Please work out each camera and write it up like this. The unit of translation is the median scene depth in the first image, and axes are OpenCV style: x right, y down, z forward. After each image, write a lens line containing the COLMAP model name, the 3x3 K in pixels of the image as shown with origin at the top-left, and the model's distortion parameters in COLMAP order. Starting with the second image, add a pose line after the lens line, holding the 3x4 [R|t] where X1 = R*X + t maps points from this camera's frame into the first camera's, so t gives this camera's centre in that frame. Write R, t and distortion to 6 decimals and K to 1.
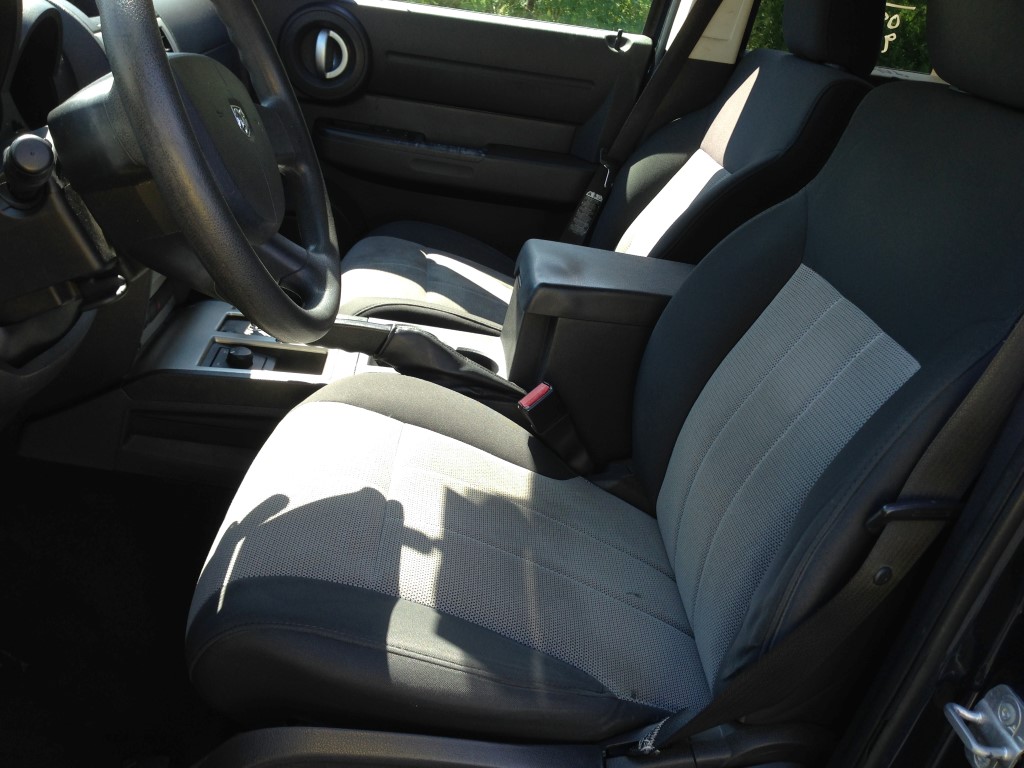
lens RADIAL K [[980.2, 0, 476.2], [0, 980.2, 384.5], [0, 0, 1]] dist [0.127622, -0.180881]
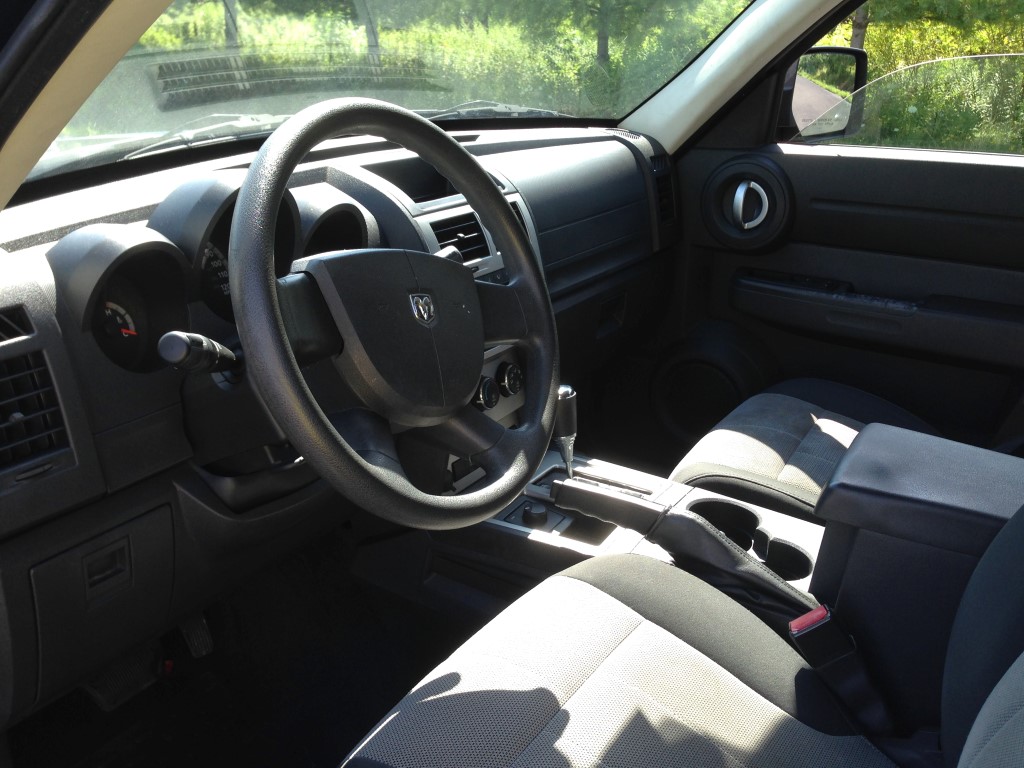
lens RADIAL K [[946.6, 0, 510.8], [0, 946.6, 375.0], [0, 0, 1]] dist [0.140487, -0.250662]
pose [[0.790583, 0.068193, -0.608546, 0.316078], [-0.133576, 0.989053, -0.062701, -0.100514], [0.597609, 0.130857, 0.791037, 0.184411]]
